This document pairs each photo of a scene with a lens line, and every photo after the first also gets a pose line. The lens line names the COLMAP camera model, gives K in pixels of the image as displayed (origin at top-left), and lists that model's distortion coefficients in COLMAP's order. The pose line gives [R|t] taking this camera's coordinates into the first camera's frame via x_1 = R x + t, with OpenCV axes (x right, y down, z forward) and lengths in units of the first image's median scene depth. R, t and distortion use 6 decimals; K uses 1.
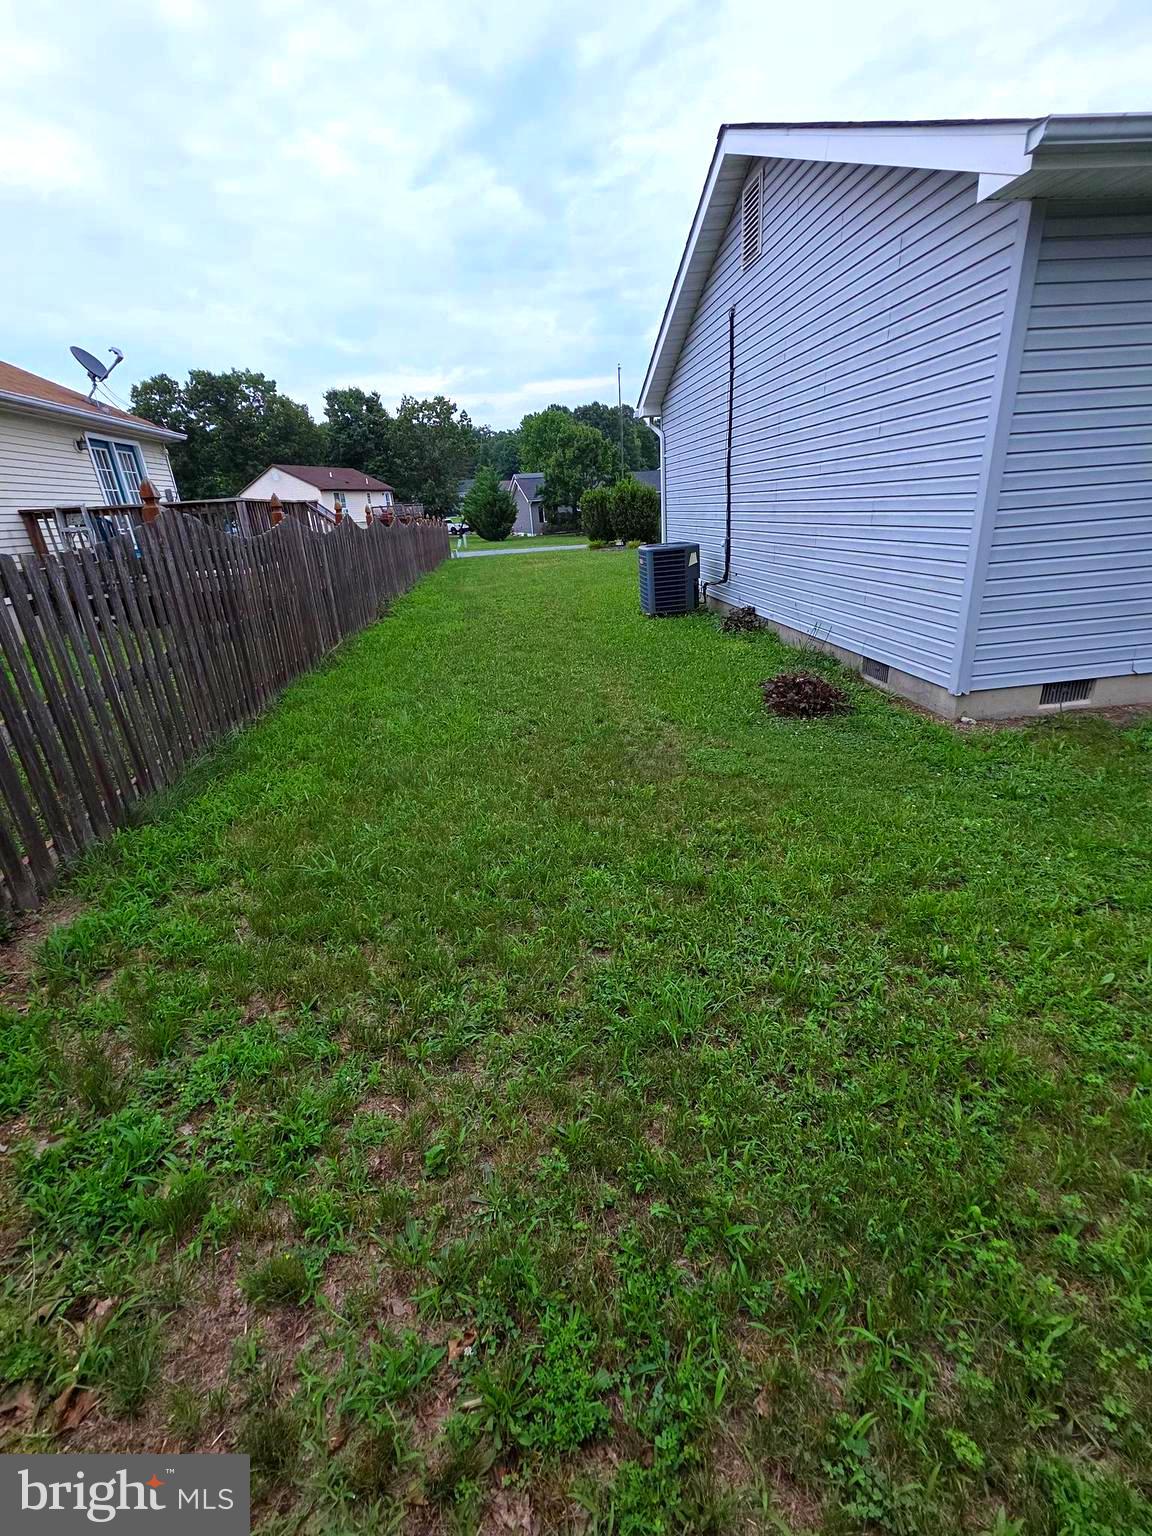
lens RADIAL K [[630.9, 0, 576.0], [0, 630.9, 768.0], [0, 0, 1]] dist [-0.012725, 0.000236]
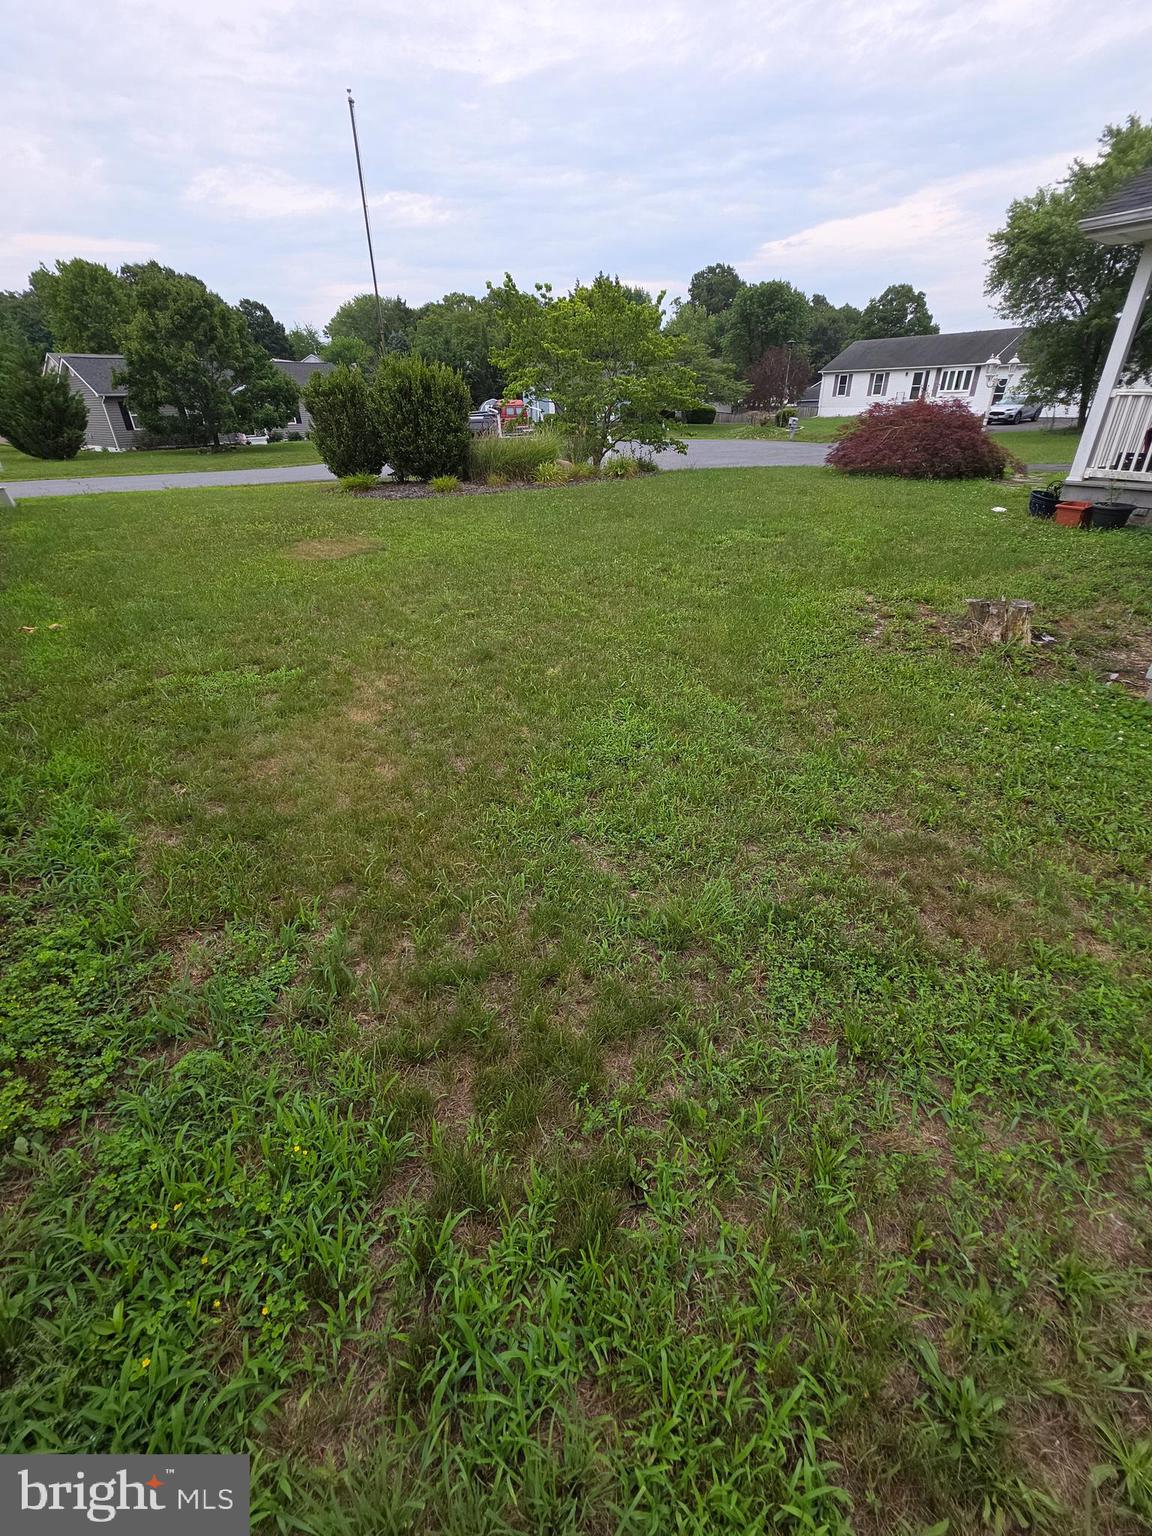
lens RADIAL K [[630.9, 0, 576.0], [0, 630.9, 768.0], [0, 0, 1]] dist [-0.012725, 0.000236]
pose [[0.851029, -0.208194, 0.482083, -0.052313], [0.154193, 0.976652, 0.149581, -0.082060], [-0.501970, -0.052964, 0.863262, 0.211408]]
